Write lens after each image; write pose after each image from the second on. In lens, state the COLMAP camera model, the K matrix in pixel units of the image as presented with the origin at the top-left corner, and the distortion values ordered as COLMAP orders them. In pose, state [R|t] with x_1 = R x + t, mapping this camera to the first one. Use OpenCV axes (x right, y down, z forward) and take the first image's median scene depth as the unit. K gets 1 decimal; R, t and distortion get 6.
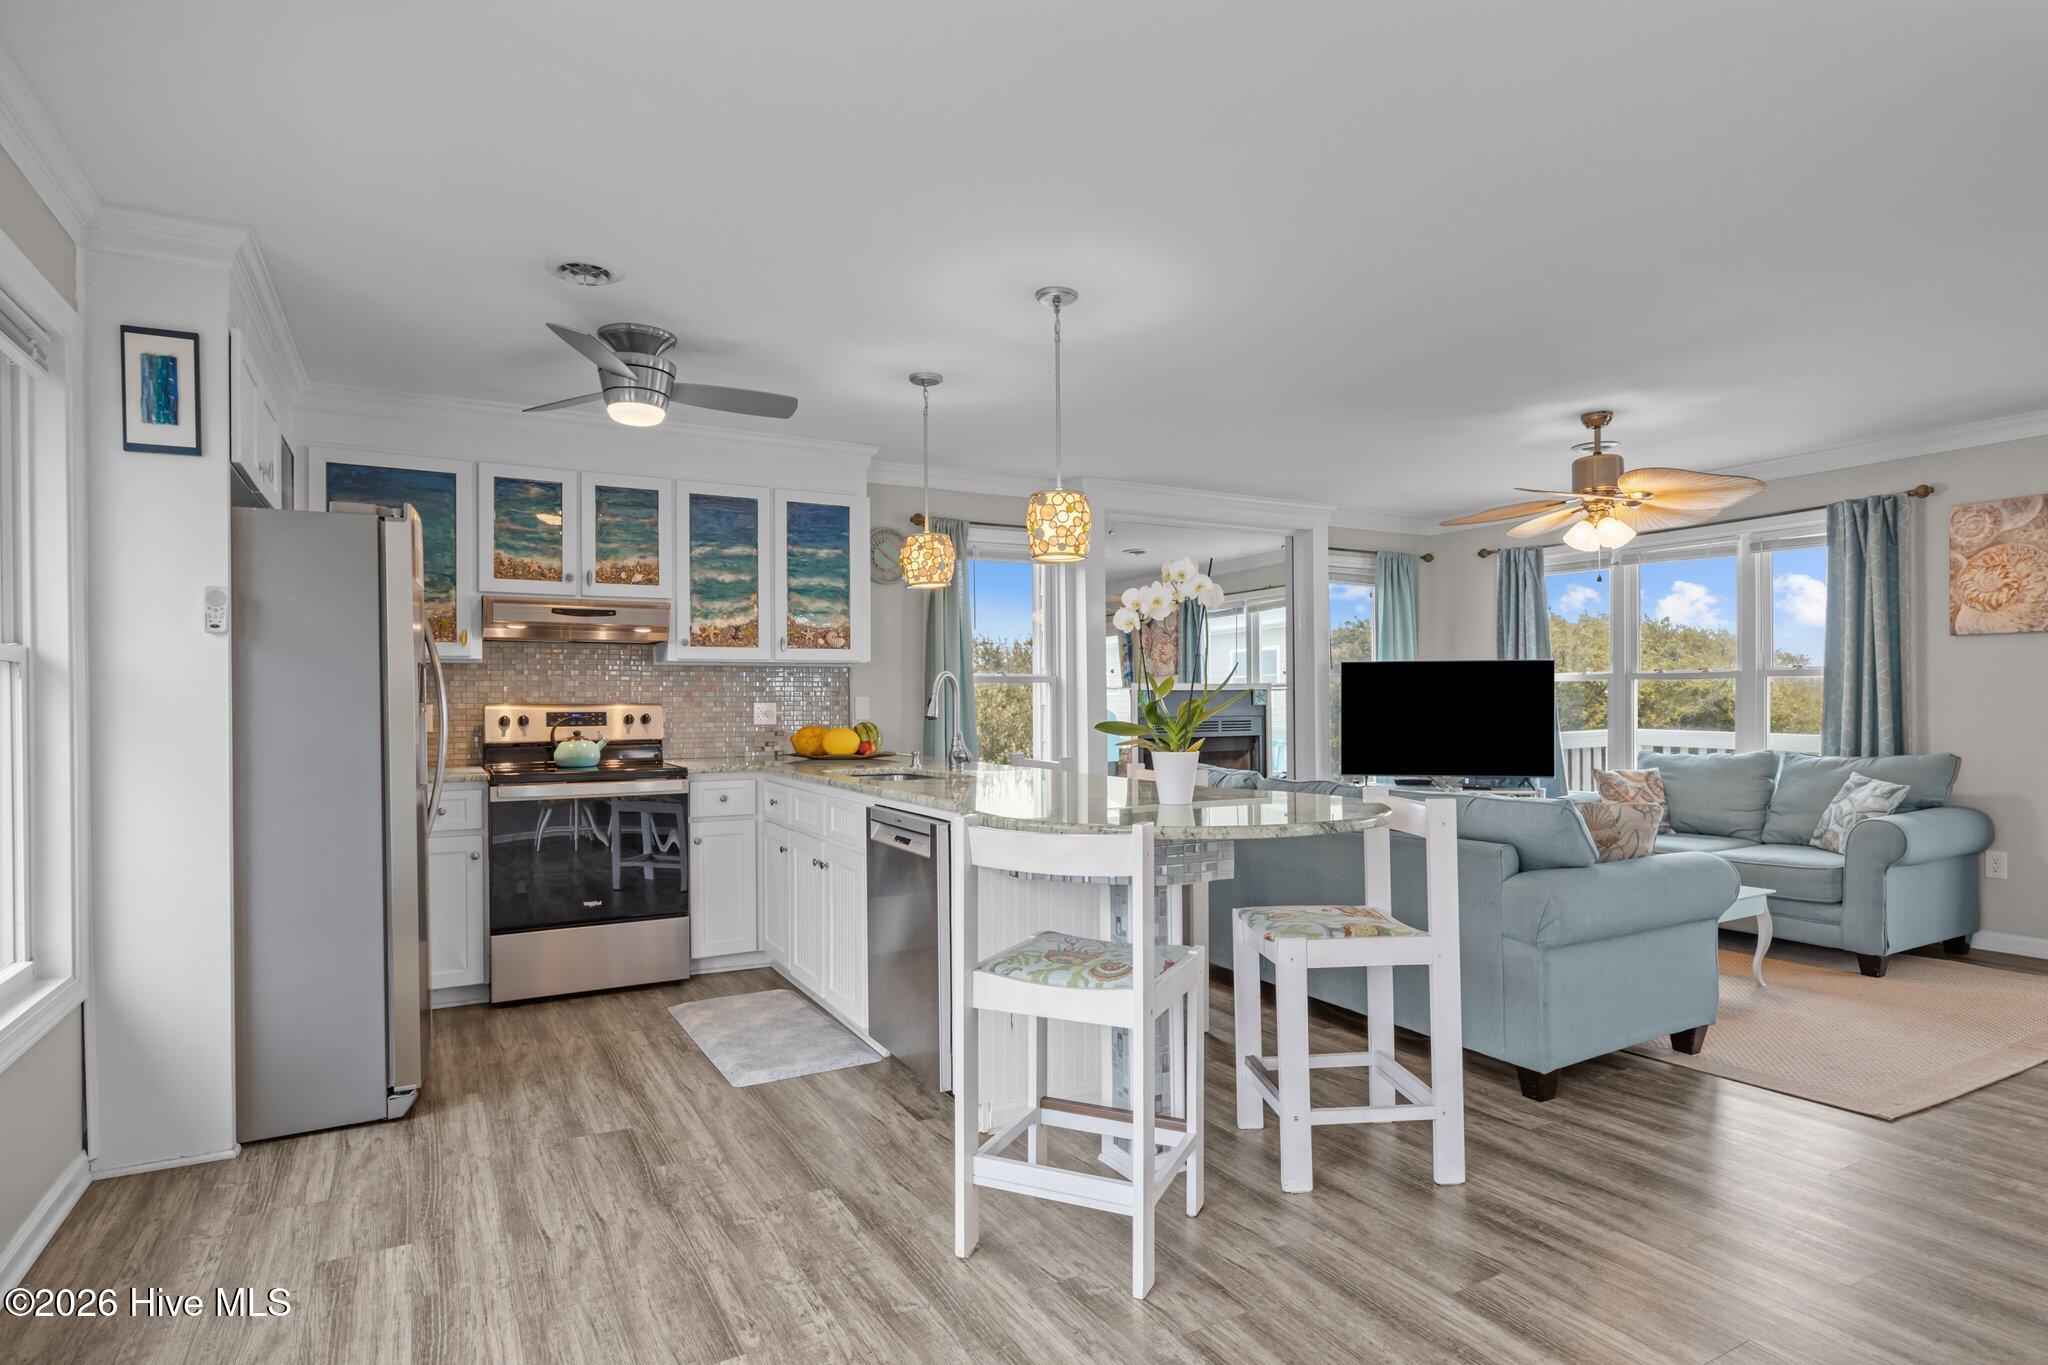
lens RADIAL K [[1081.5, 0, 1022.7], [0, 1081.5, 700.1], [0, 0, 1]] dist [-0.001885, 0.000622]
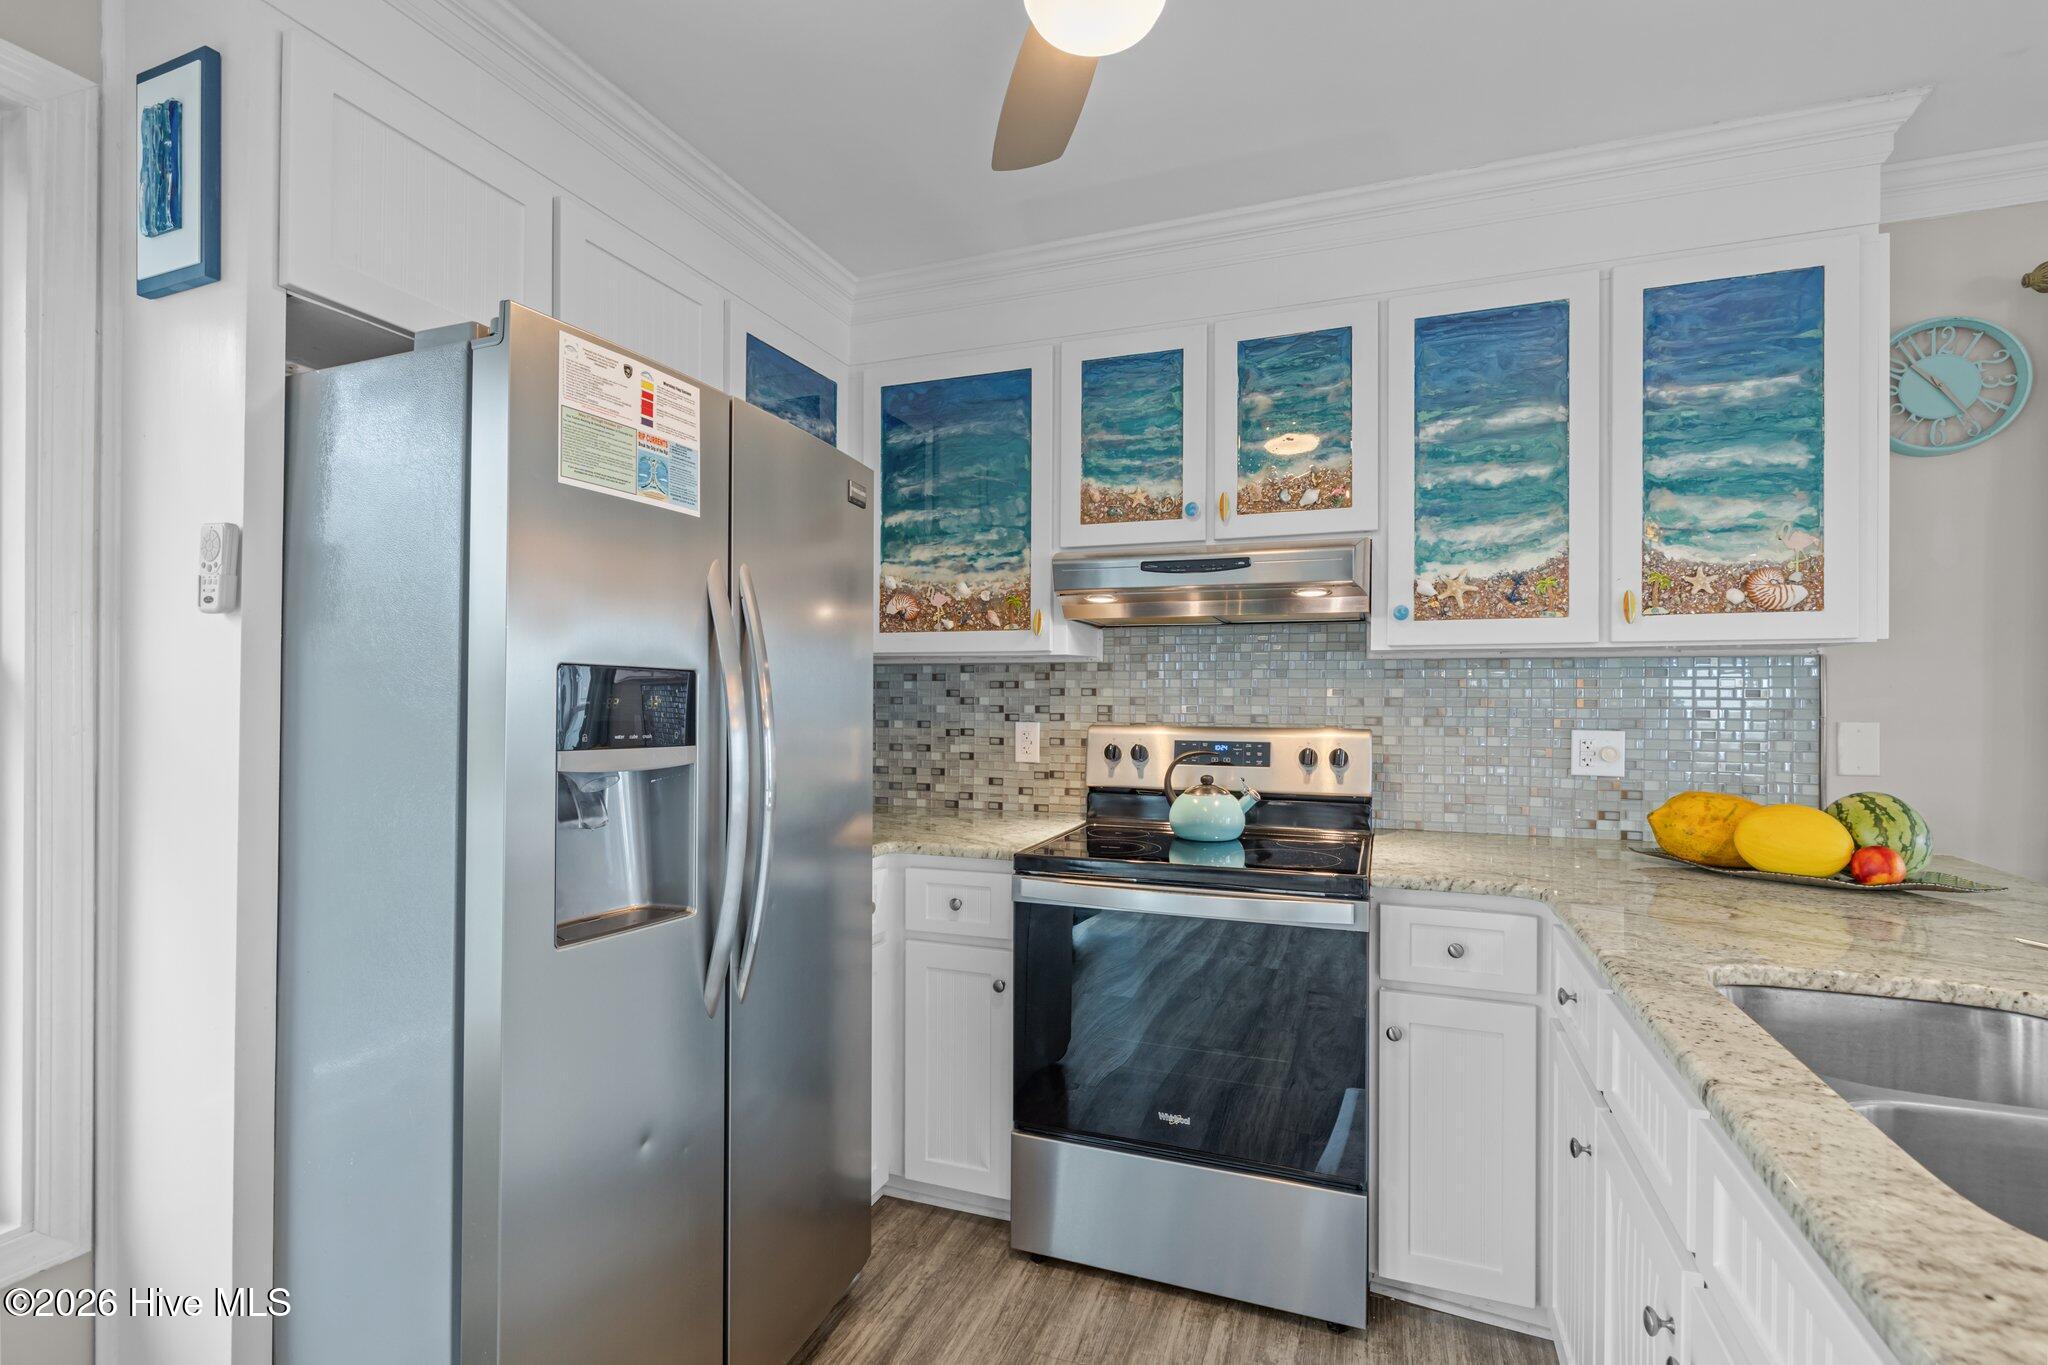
lens RADIAL K [[933.9, 0, 1024.6], [0, 933.9, 692.6], [0, 0, 1]] dist [-0.002080, -0.001685]
pose [[0.643006, 0.007584, -0.765824, -0.090048], [-0.006902, 0.999968, 0.004108, -0.016663], [0.765830, 0.002644, 0.643038, 0.582418]]
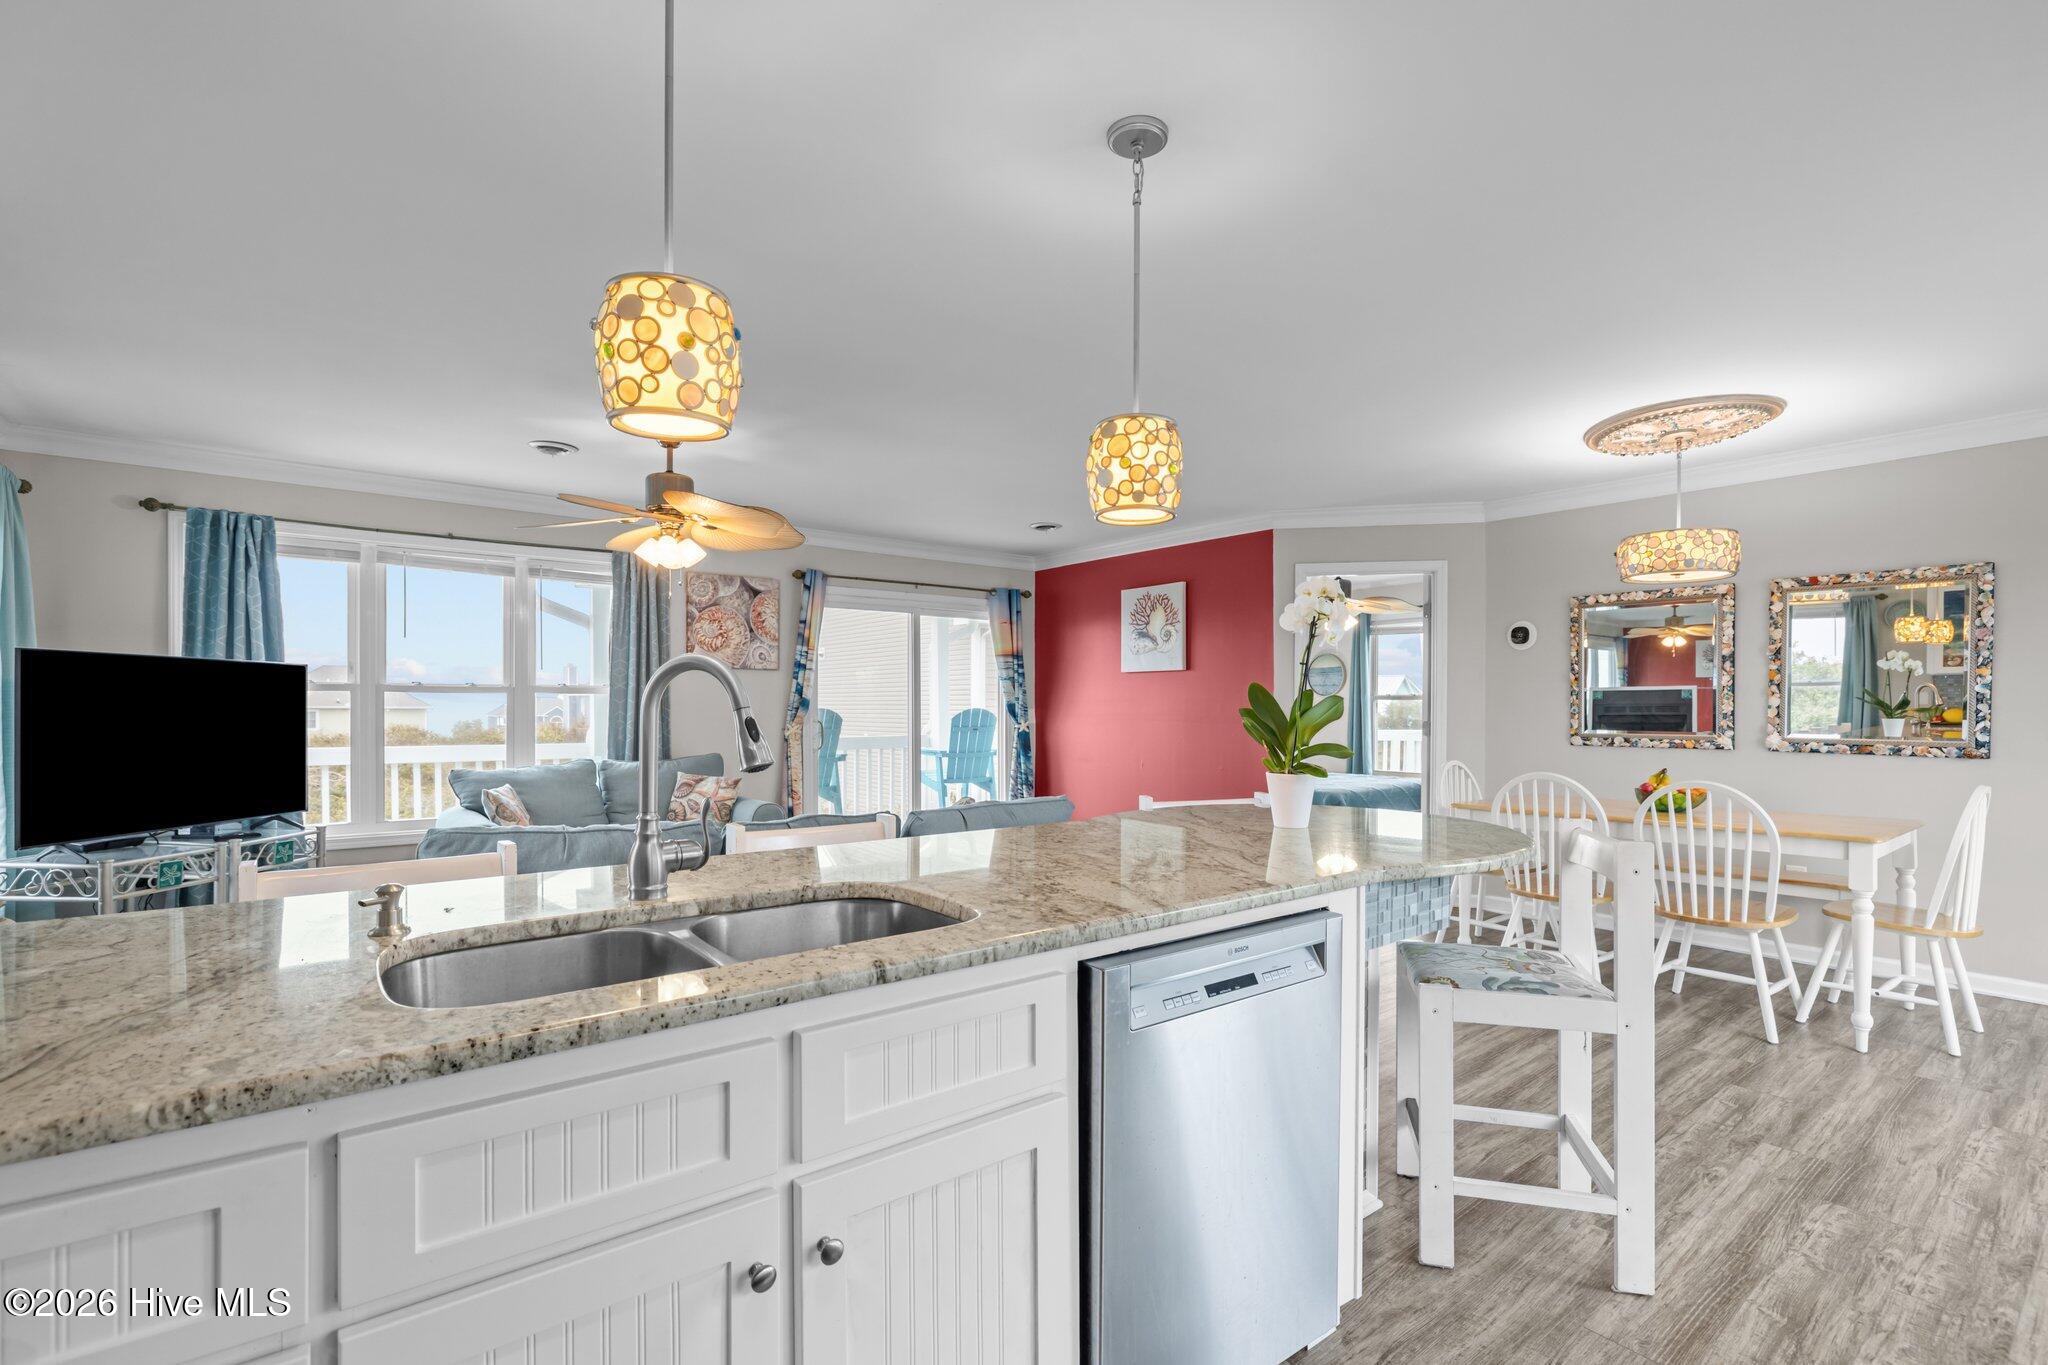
lens RADIAL K [[933.9, 0, 1014.1], [0, 933.9, 710.6], [0, 0, 1]] dist [-0.002080, -0.001685]
pose [[-0.157988, 0.003710, 0.987434, -0.377610], [0.000280, 0.999993, -0.003712, -0.000261], [-0.987441, -0.000310, -0.157988, 0.810326]]
